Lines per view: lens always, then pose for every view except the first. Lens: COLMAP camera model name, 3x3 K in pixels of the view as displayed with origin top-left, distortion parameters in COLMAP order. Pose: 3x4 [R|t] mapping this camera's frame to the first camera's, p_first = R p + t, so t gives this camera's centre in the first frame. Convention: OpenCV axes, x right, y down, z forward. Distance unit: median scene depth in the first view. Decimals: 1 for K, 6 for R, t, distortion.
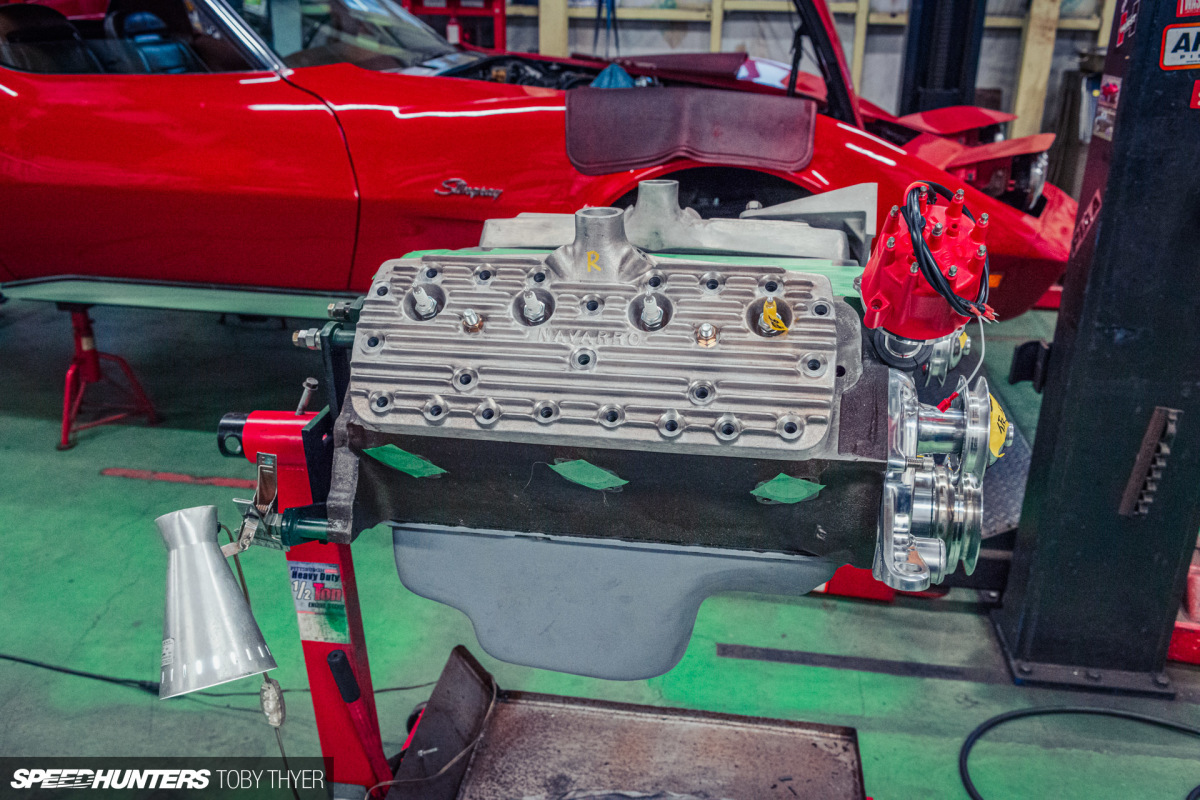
lens RADIAL K [[1058.7, 0, 599.9], [0, 1058.7, 397.6], [0, 0, 1]] dist [-0.005077, -0.006696]
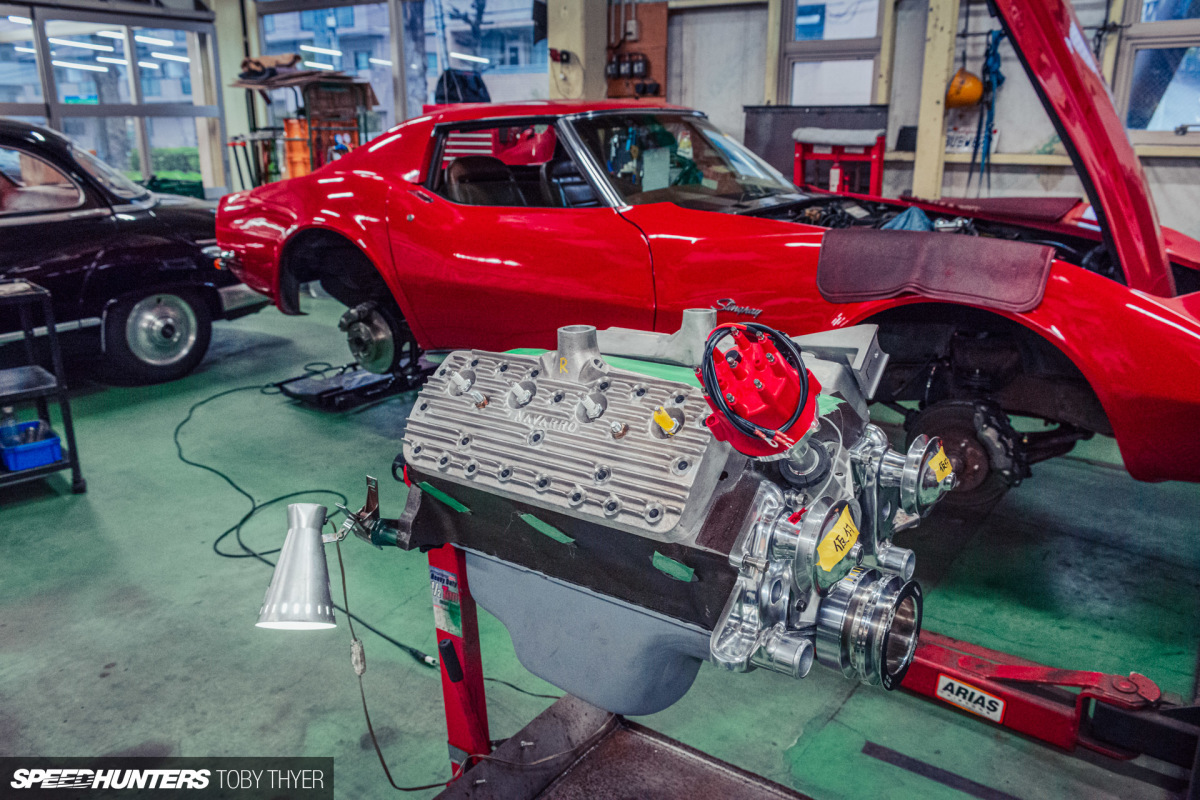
lens RADIAL K [[946.1, 0, 598.4], [0, 946.1, 401.9], [0, 0, 1]] dist [-0.008799, -0.000855]
pose [[0.885856, 0.113143, -0.449952, 0.354980], [-0.153057, 0.986784, -0.053202, -0.018041], [0.437986, 0.115997, 0.891467, -0.010735]]
